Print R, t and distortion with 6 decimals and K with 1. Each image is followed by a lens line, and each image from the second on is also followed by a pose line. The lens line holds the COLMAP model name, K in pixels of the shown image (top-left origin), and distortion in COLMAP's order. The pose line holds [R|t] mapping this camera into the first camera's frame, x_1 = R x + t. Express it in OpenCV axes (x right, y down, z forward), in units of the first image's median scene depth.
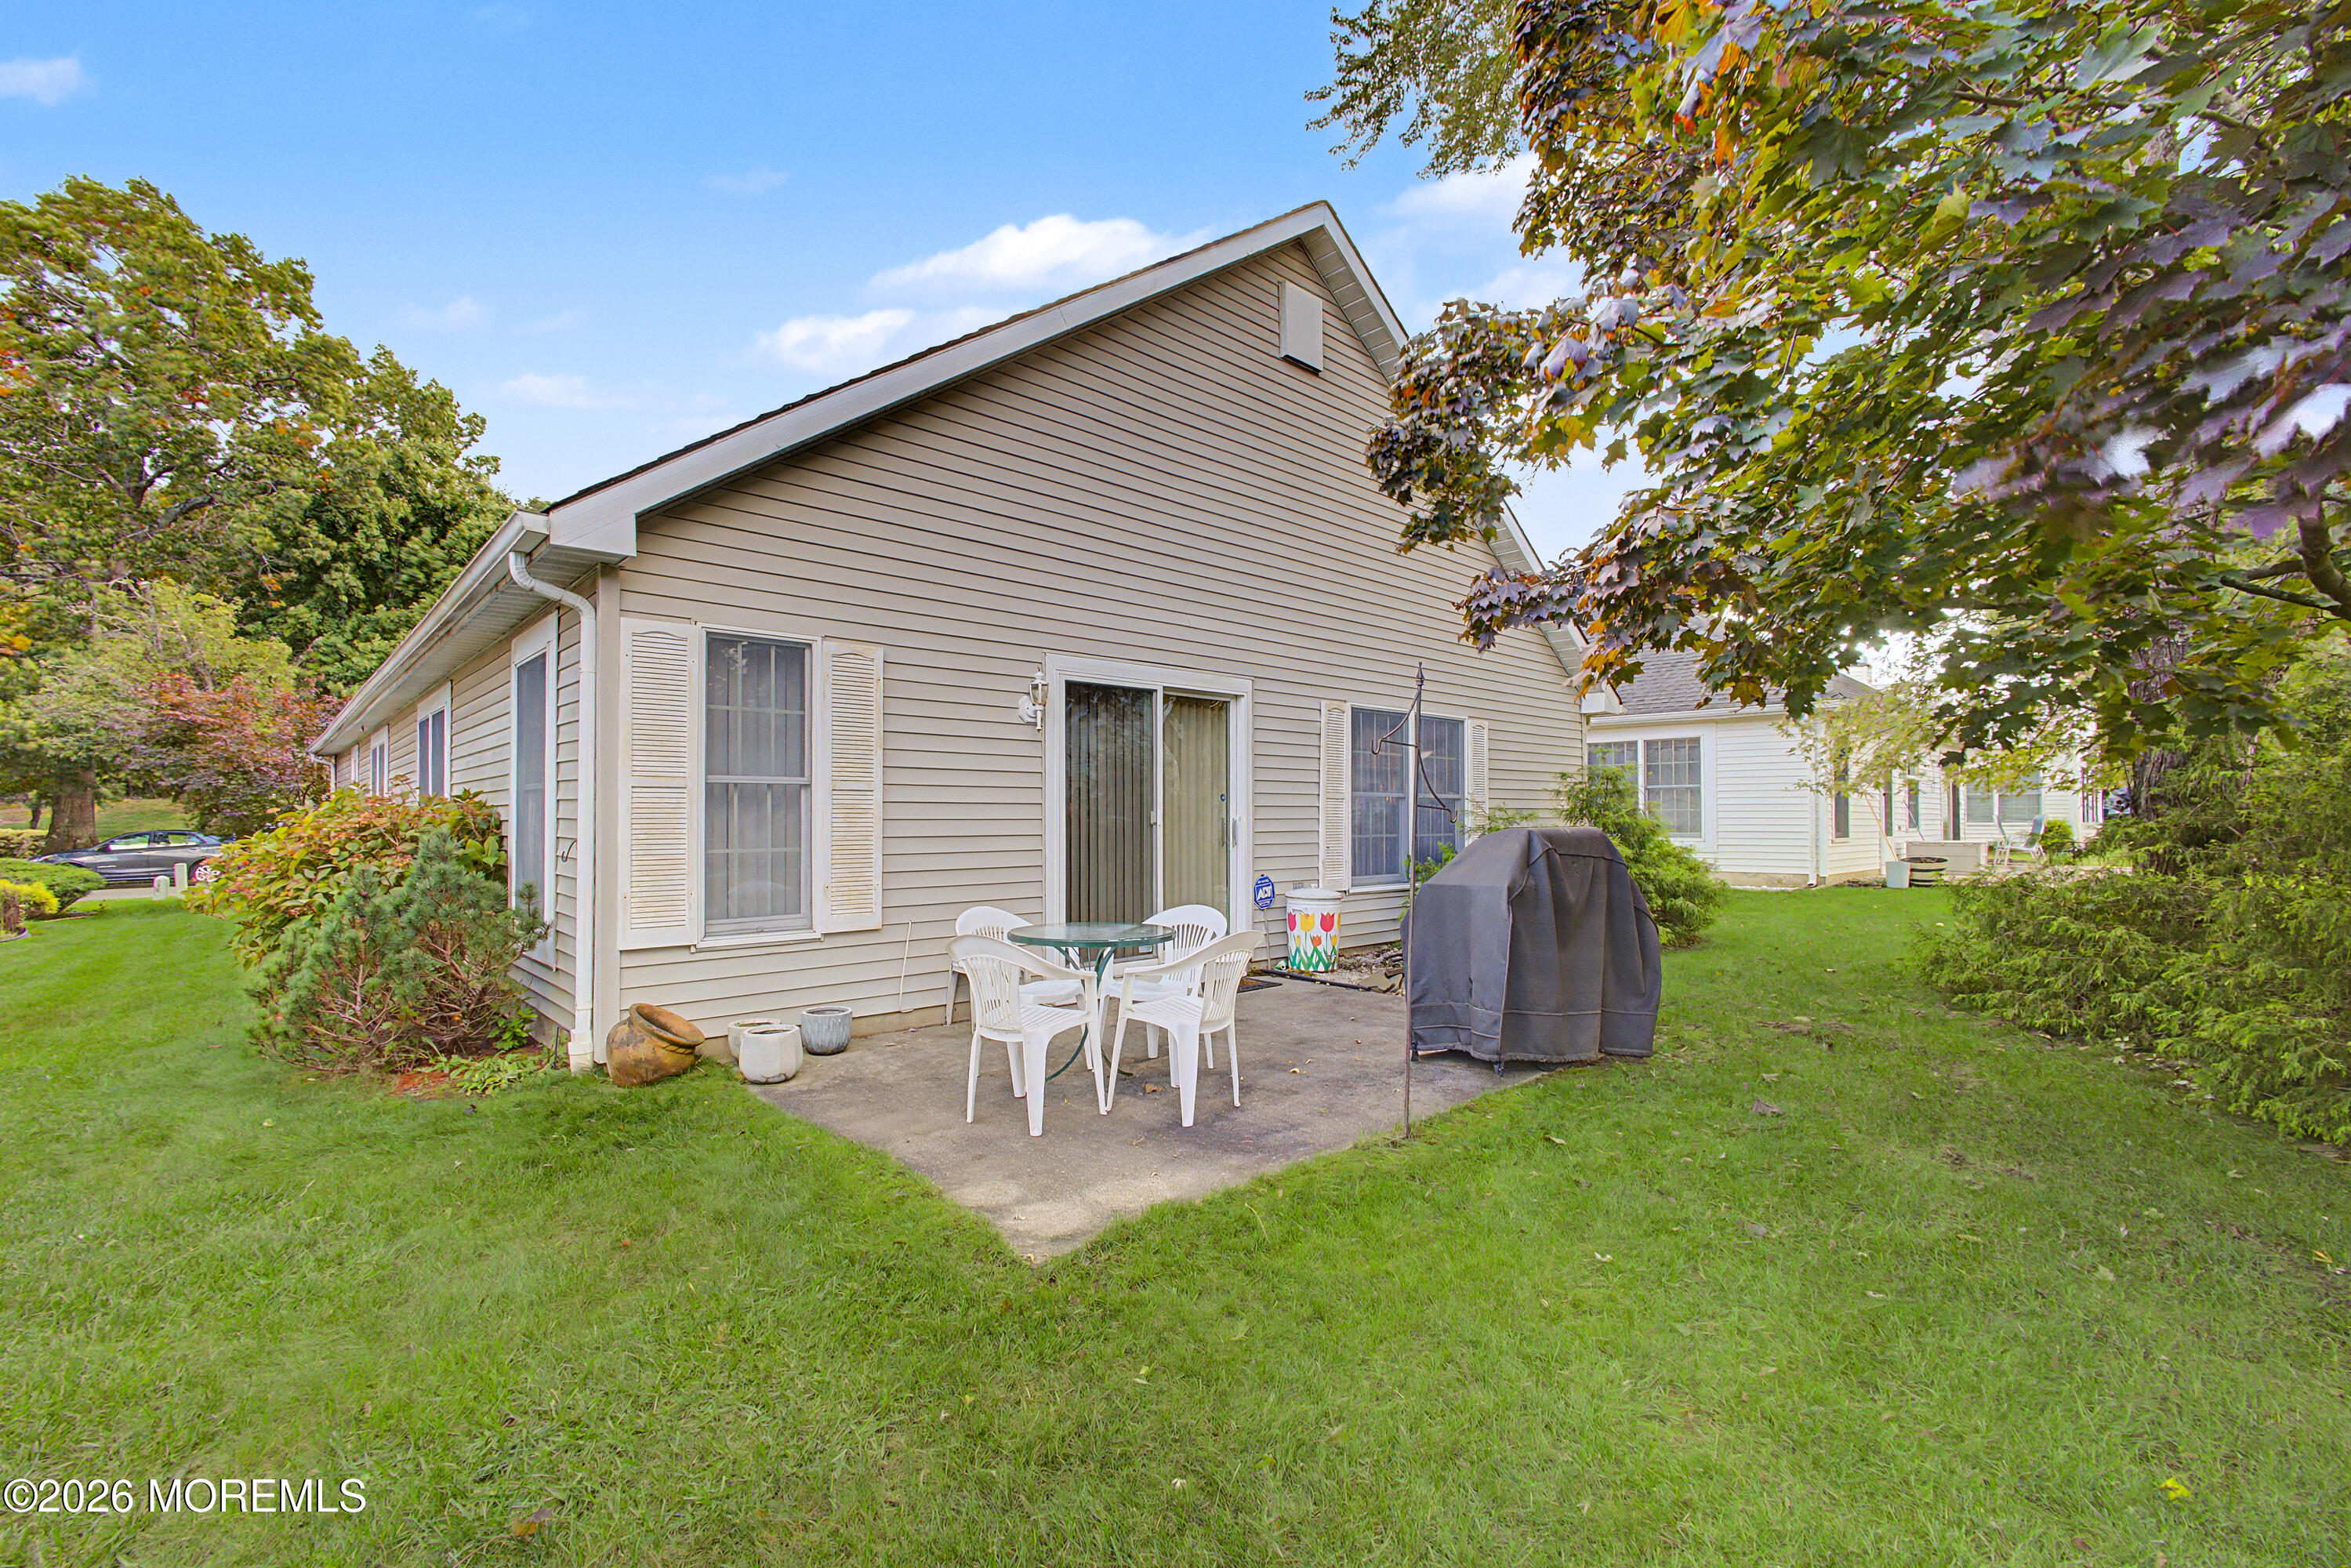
lens RADIAL K [[1014.3, 0, 1165.0], [0, 1014.3, 788.5], [0, 0, 1]] dist [-0.018319, 0.005703]
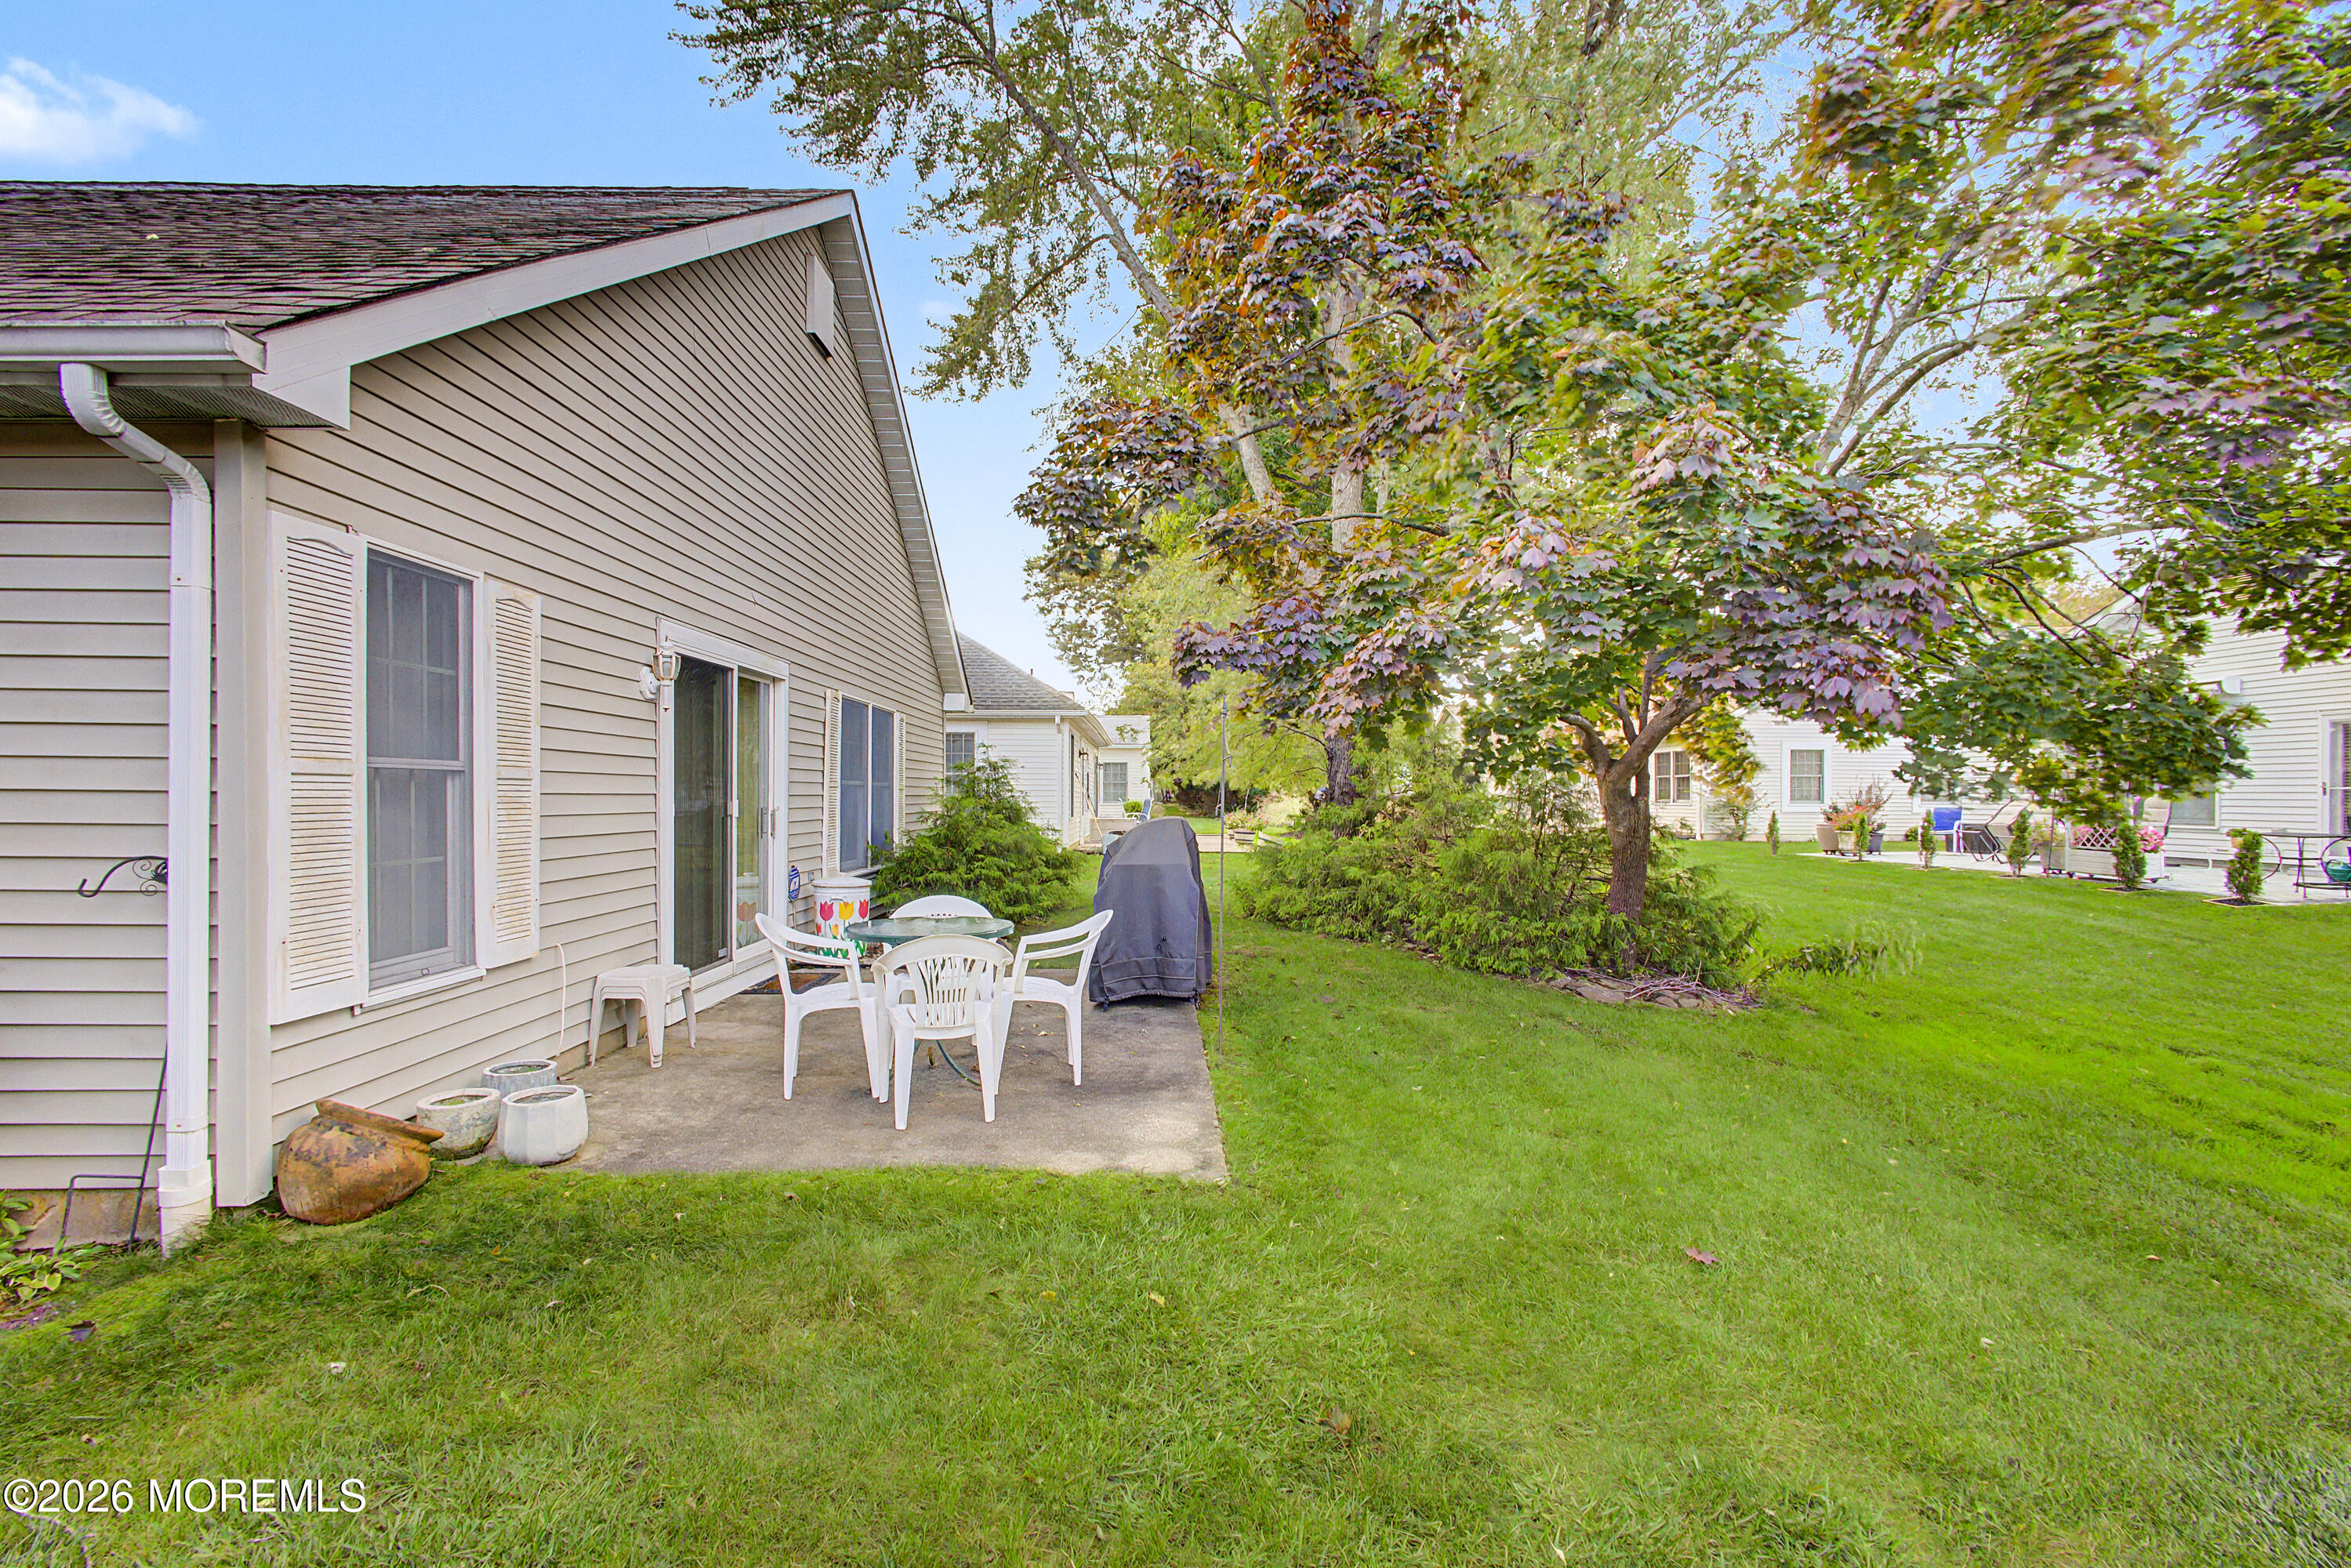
lens RADIAL K [[1014.3, 0, 1183.1], [0, 1014.3, 783.8], [0, 0, 1]] dist [-0.018319, 0.005703]
pose [[0.667821, 0.010228, 0.744251, -0.412838], [-0.021366, 0.999757, 0.005432, -0.007133], [-0.744015, -0.019530, 0.667877, 0.088637]]
